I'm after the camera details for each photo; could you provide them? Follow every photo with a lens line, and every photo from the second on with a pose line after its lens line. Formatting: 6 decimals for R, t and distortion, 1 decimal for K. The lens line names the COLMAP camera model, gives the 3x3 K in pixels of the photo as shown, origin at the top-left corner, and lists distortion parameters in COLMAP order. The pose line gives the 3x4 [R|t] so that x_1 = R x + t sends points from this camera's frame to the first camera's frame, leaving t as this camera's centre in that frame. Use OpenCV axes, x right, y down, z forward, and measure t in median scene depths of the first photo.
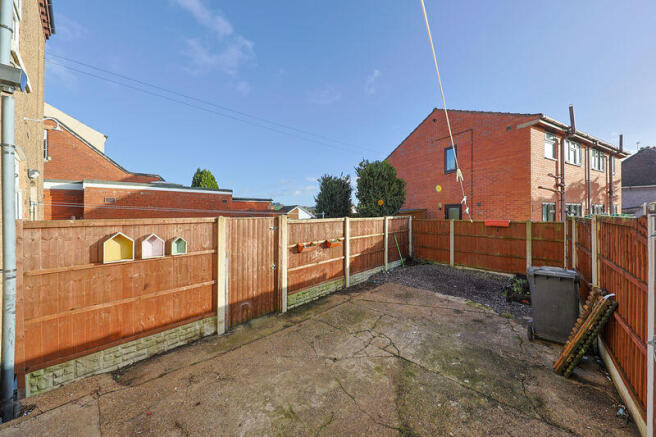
lens RADIAL K [[220.4, 0, 329.1], [0, 220.4, 213.5], [0, 0, 1]] dist [-0.001733, -0.001210]
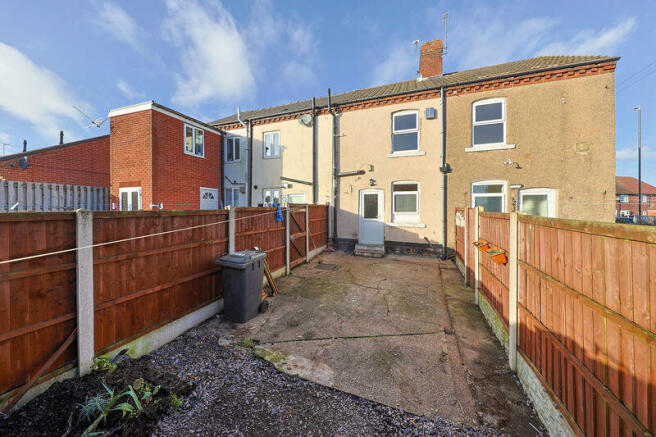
lens RADIAL K [[220.4, 0, 337.9], [0, 220.4, 205.6], [0, 0, 1]] dist [-0.001733, -0.001210]
pose [[-0.912689, 0.000801, -0.408655, 0.851097], [0.001276, 0.999999, -0.000890, 0.006051], [0.408654, -0.001334, -0.912688, 1.830225]]
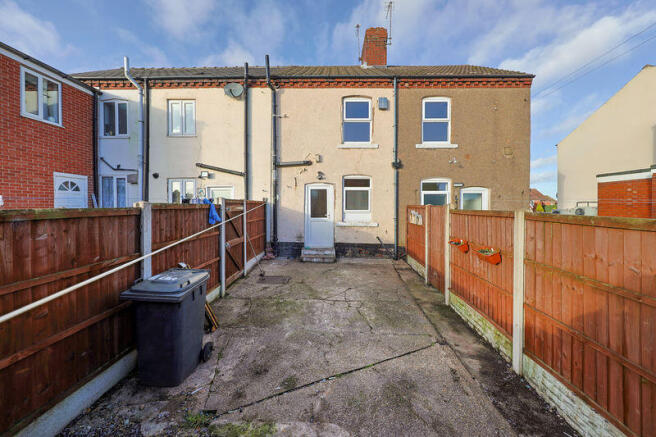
lens RADIAL K [[244.5, 0, 336.6], [0, 244.5, 205.7], [0, 0, 1]] dist [0.001555, -0.002382]
pose [[-0.730157, 0.005344, -0.683258, 0.963413], [-0.003447, 0.999928, 0.011504, 0.007025], [0.683271, 0.010755, -0.730086, 1.601125]]
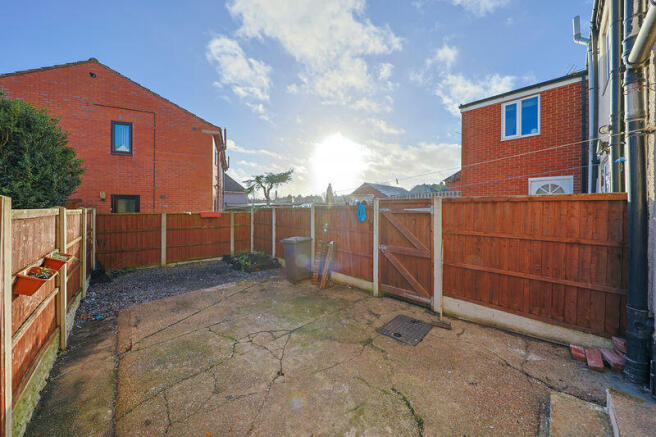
lens RADIAL K [[230.9, 0, 327.8], [0, 230.9, 209.0], [0, 0, 1]] dist [-0.003295, -0.000492]
pose [[0.062018, 0.001118, 0.998074, -0.578516], [0.004602, 0.999988, -0.001406, 0.034273], [-0.998064, 0.004680, 0.062013, 0.535640]]
